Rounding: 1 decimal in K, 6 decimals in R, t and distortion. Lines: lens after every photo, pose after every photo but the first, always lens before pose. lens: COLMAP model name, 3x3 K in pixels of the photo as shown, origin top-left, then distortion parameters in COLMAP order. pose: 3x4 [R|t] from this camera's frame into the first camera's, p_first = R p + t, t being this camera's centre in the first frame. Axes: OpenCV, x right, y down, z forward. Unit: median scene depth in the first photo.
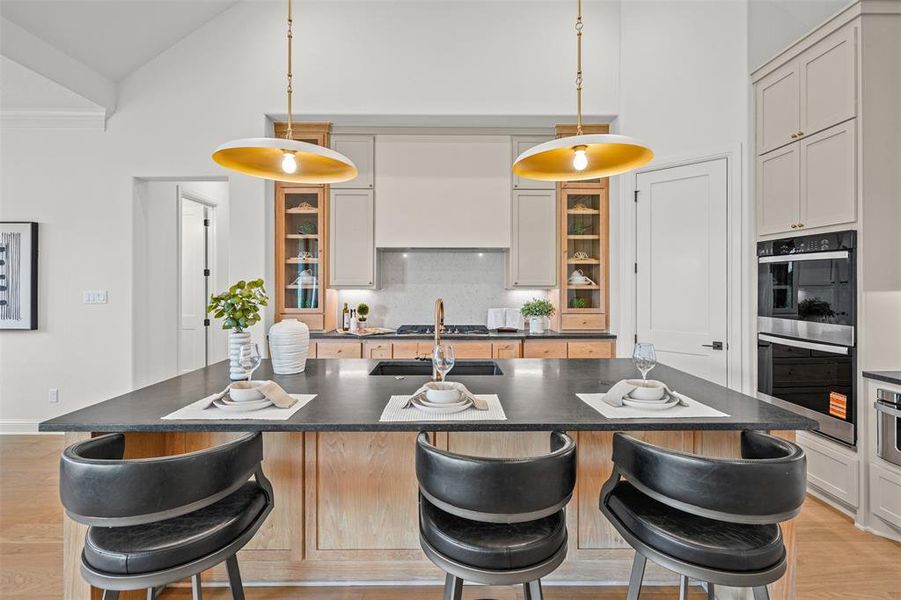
lens RADIAL K [[418.1, 0, 449.9], [0, 418.1, 281.0], [0, 0, 1]] dist [-0.001830, -0.000482]
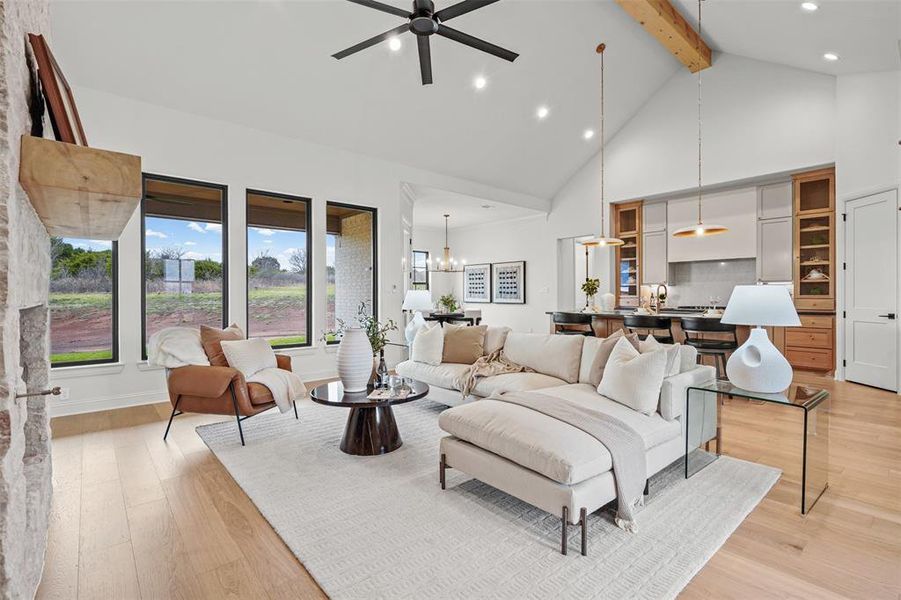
lens RADIAL K [[421.9, 0, 451.9], [0, 421.9, 295.7], [0, 0, 1]] dist [0.000551, 0.000497]
pose [[0.651293, -0.001970, -0.758824, 0.646096], [0.006948, 0.999970, 0.003368, 0.056301], [0.758795, -0.007466, 0.651287, -0.980268]]
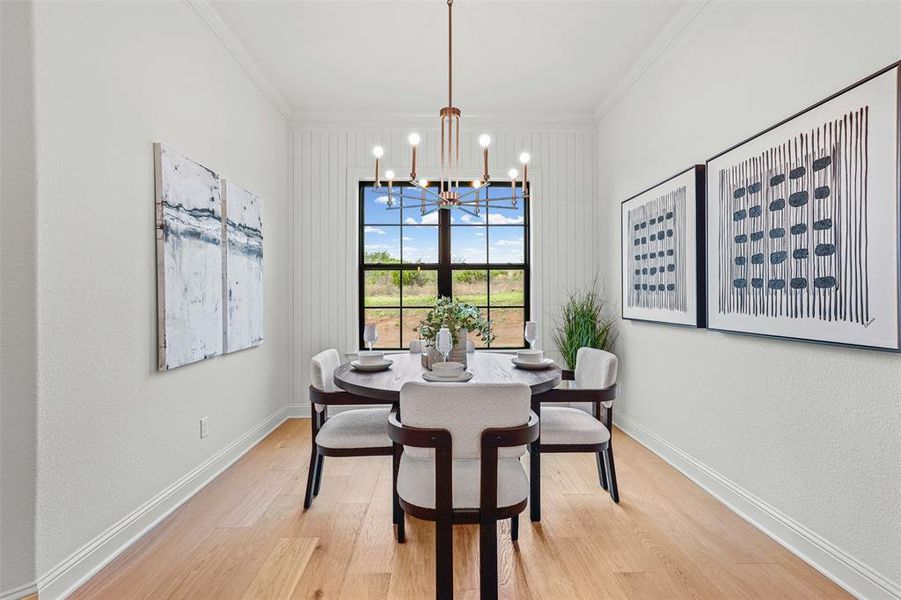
lens RADIAL K [[404.5, 0, 454.1], [0, 404.5, 296.4], [0, 0, 1]] dist [0.009126, 0.000467]
pose [[0.031731, -0.005282, -0.999482, -0.626337], [0.006457, 0.999966, -0.005079, 0.064280], [0.999476, -0.006292, 0.031764, 0.566993]]
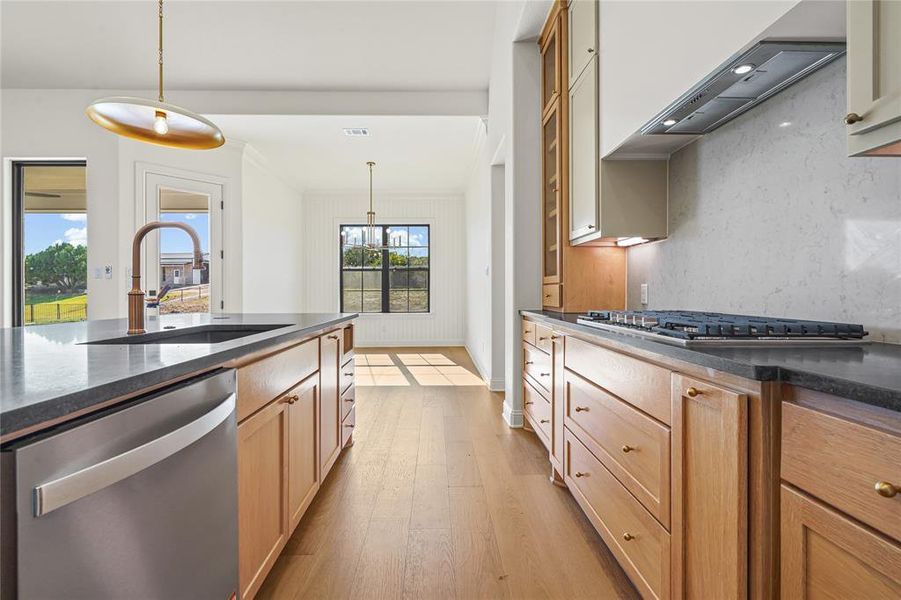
lens RADIAL K [[418.9, 0, 445.6], [0, 418.9, 288.2], [0, 0, 1]] dist [0.003995, 0.000250]
pose [[0.015199, -0.008784, -0.999846, 0.381090], [0.008603, 0.999926, -0.008654, 0.093883], [0.999847, -0.008470, 0.015274, 0.839814]]
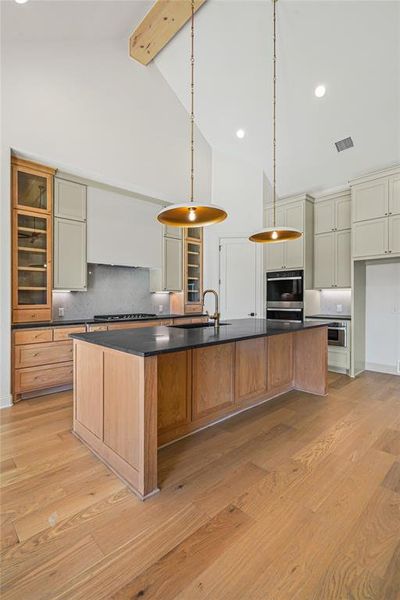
lens RADIAL K [[278.9, 0, 197.5], [0, 278.9, 299.8], [0, 0, 1]] dist [0.003995, 0.000250]
pose [[0.736096, -0.009284, 0.676813, -0.589681], [0.003902, 0.999948, 0.009473, 0.044667], [-0.676866, -0.004332, 0.736094, 0.017000]]
